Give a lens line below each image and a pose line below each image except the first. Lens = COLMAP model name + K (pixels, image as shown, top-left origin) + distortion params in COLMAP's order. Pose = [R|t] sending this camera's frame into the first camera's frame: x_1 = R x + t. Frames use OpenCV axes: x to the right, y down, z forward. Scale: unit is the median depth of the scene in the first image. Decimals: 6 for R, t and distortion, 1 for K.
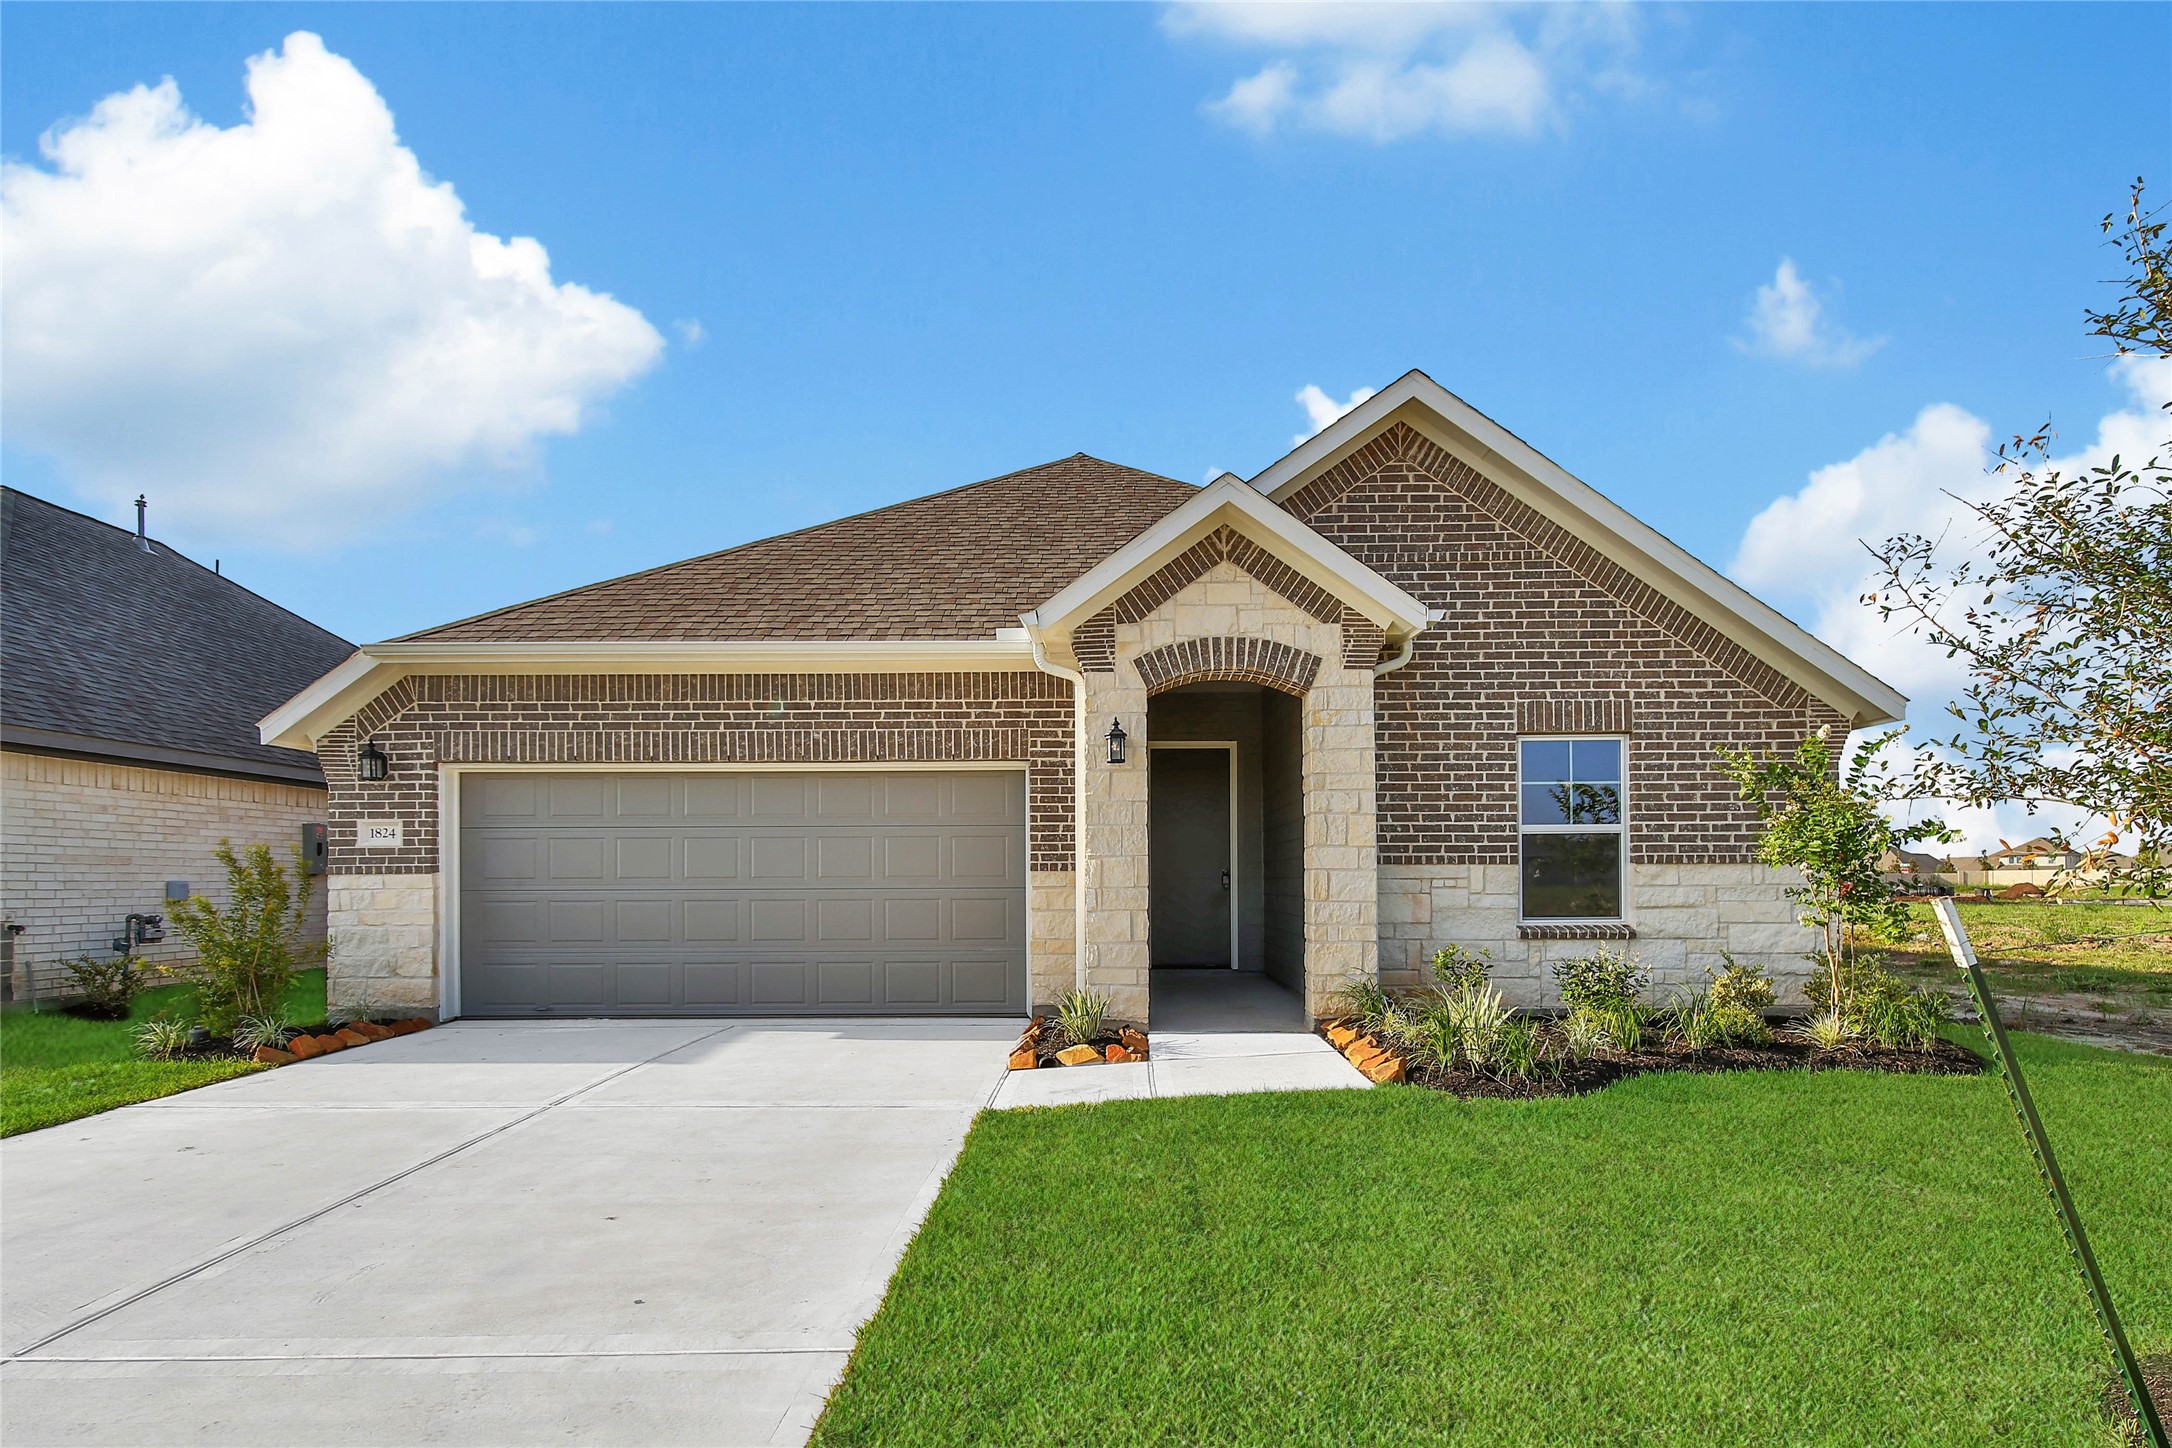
lens RADIAL K [[1102.4, 0, 1084.6], [0, 1102.4, 857.1], [0, 0, 1]] dist [-0.003097, -0.000636]
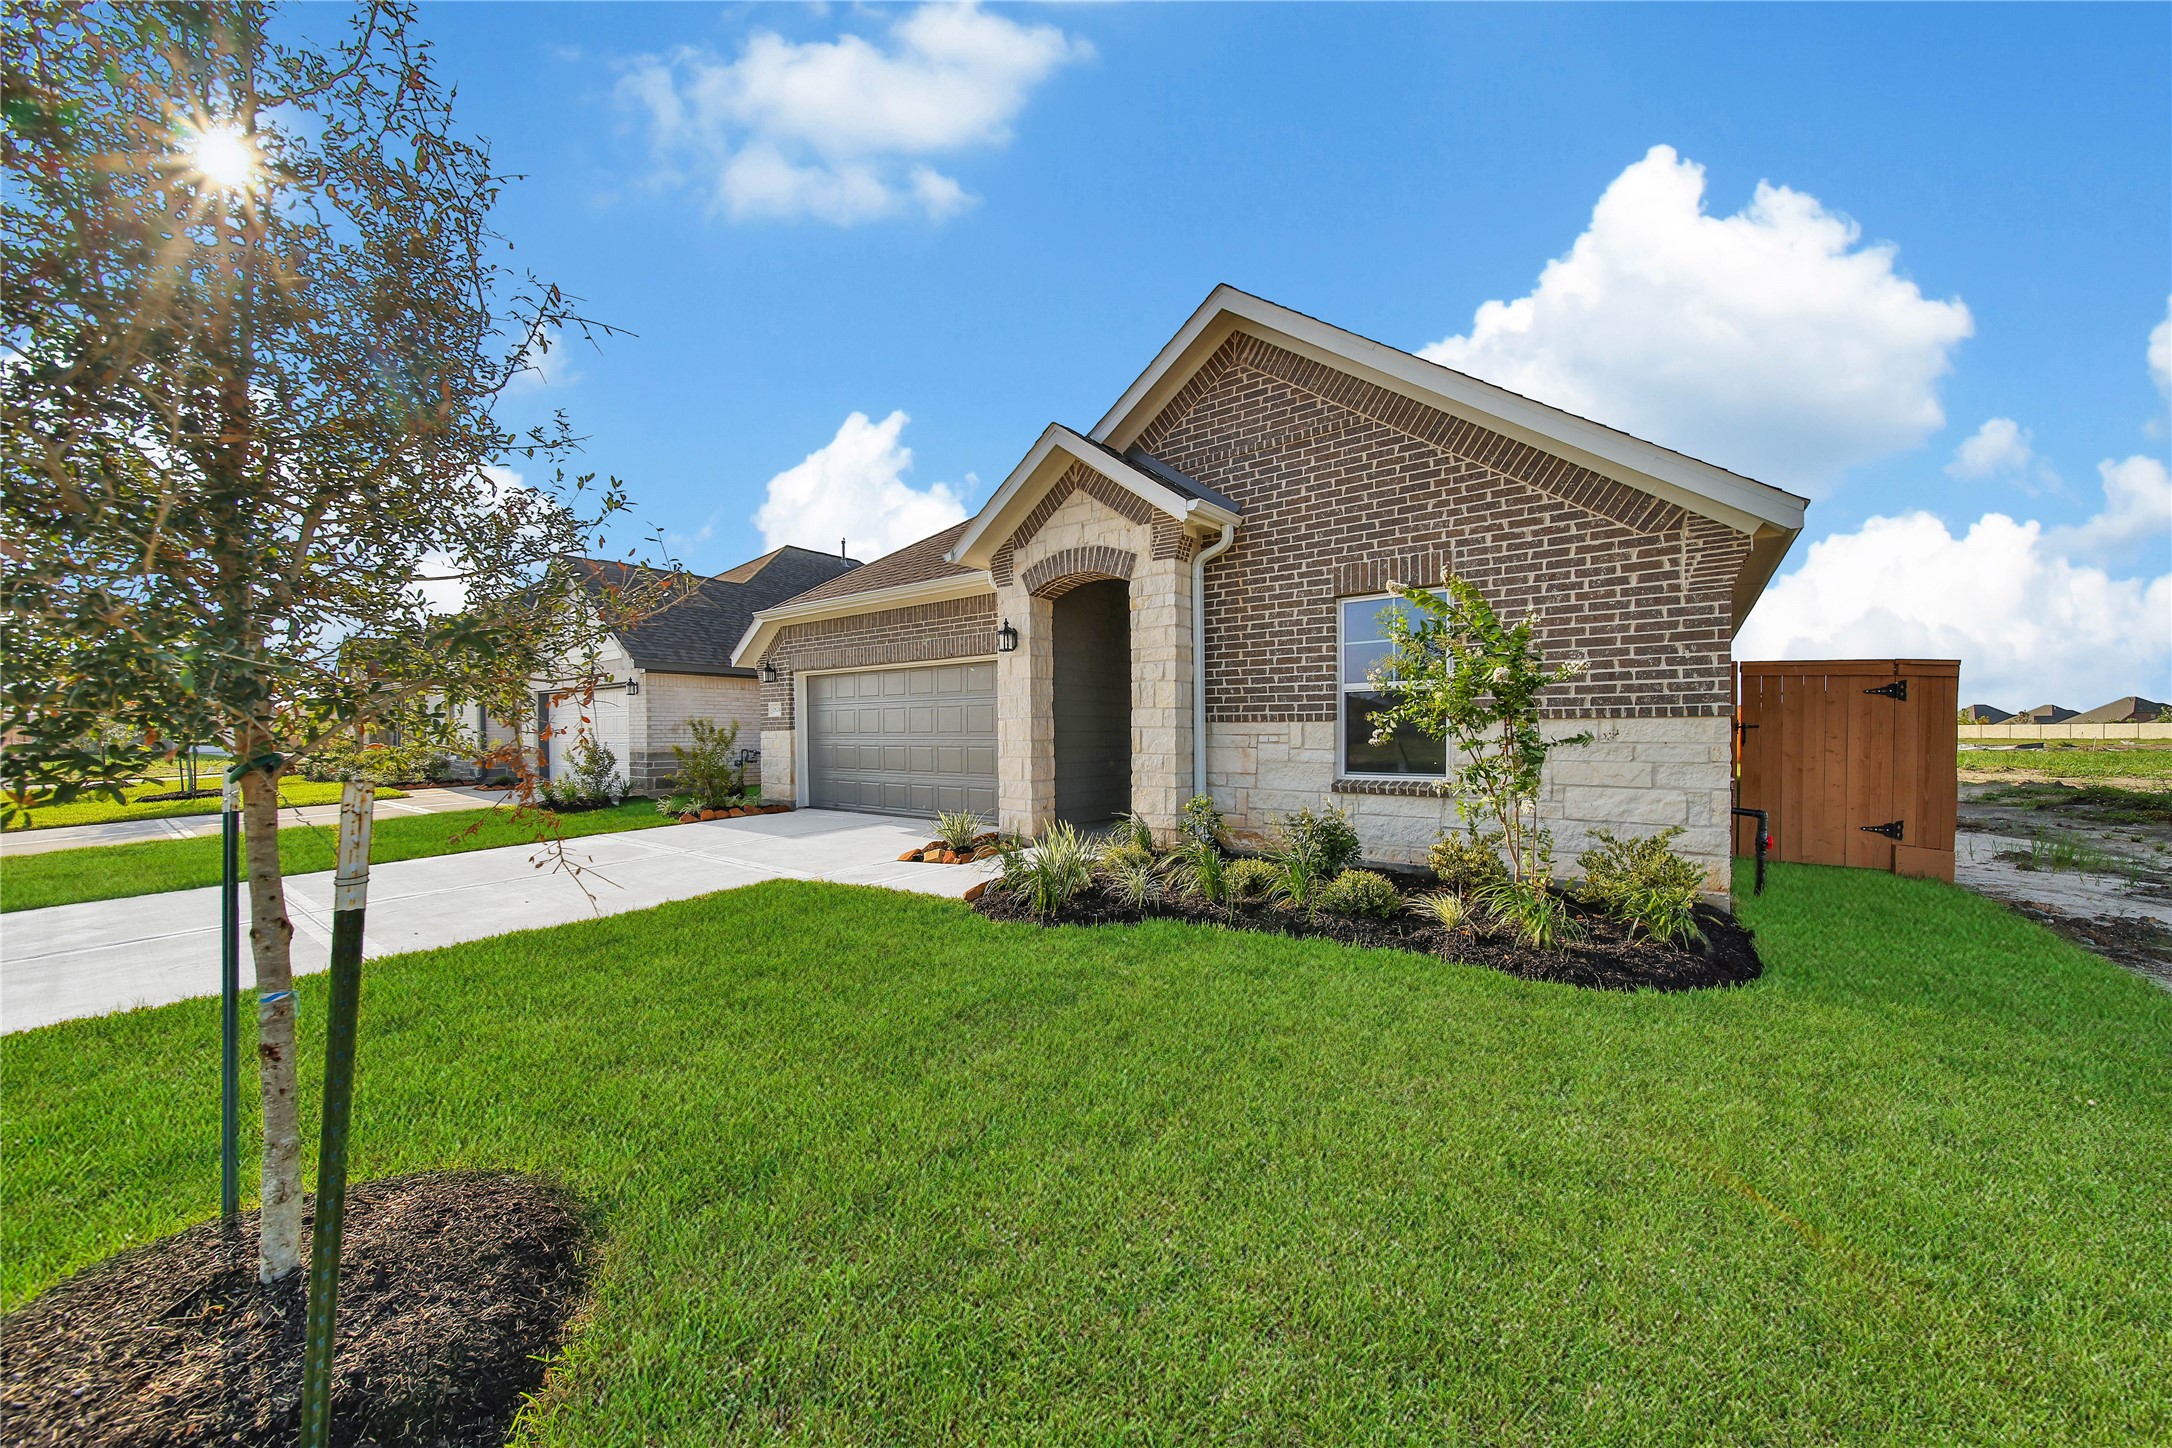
lens RADIAL K [[780.9, 0, 1080.9], [0, 780.9, 735.8], [0, 0, 1]] dist [-0.001472, -0.000412]
pose [[0.788228, 0.003863, -0.615372, 0.661110], [0.015804, 0.999523, 0.026519, -0.003310], [0.615181, -0.030628, 0.787791, 0.259763]]
